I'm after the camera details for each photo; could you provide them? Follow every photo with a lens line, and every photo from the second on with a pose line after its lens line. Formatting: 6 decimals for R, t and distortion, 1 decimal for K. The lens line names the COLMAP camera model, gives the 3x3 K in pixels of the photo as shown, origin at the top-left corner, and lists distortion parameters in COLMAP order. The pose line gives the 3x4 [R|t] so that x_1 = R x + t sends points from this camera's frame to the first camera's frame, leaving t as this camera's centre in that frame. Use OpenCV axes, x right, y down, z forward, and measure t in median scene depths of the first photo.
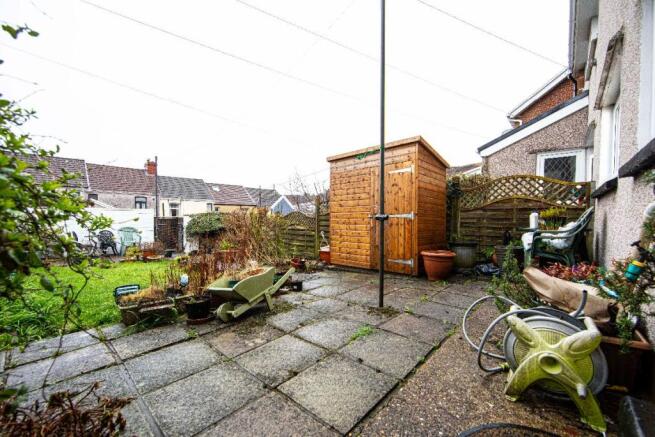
lens RADIAL K [[255.4, 0, 328.1], [0, 255.4, 220.8], [0, 0, 1]] dist [0.000859, 0.000105]
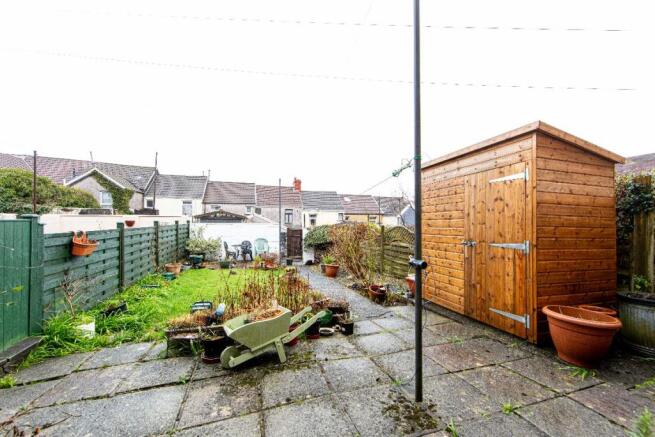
lens RADIAL K [[255.4, 0, 328.1], [0, 255.4, 220.8], [0, 0, 1]] dist [0.000859, 0.000105]
pose [[0.872497, -0.006710, -0.488573, 0.202216], [-0.006862, 0.999639, -0.025983, -0.063546], [0.488571, 0.026023, 0.872136, 0.190393]]
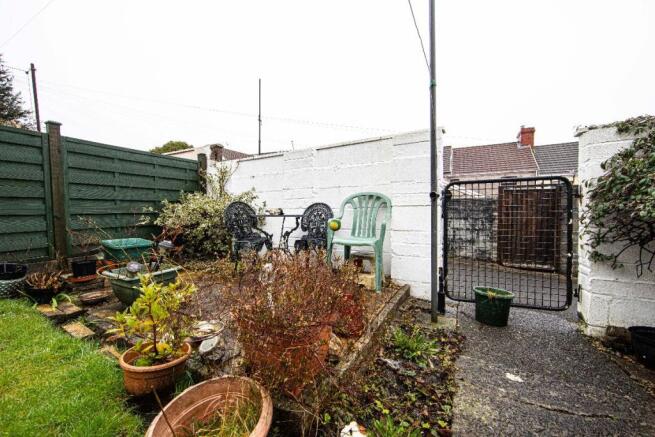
lens RADIAL K [[255.4, 0, 328.1], [0, 255.4, 220.8], [0, 0, 1]] dist [0.000859, 0.000105]
pose [[0.283125, 0.033047, -0.958513, -1.072388], [-0.002256, 0.999426, 0.033791, 0.108906], [0.959080, -0.007404, 0.283037, 1.892644]]
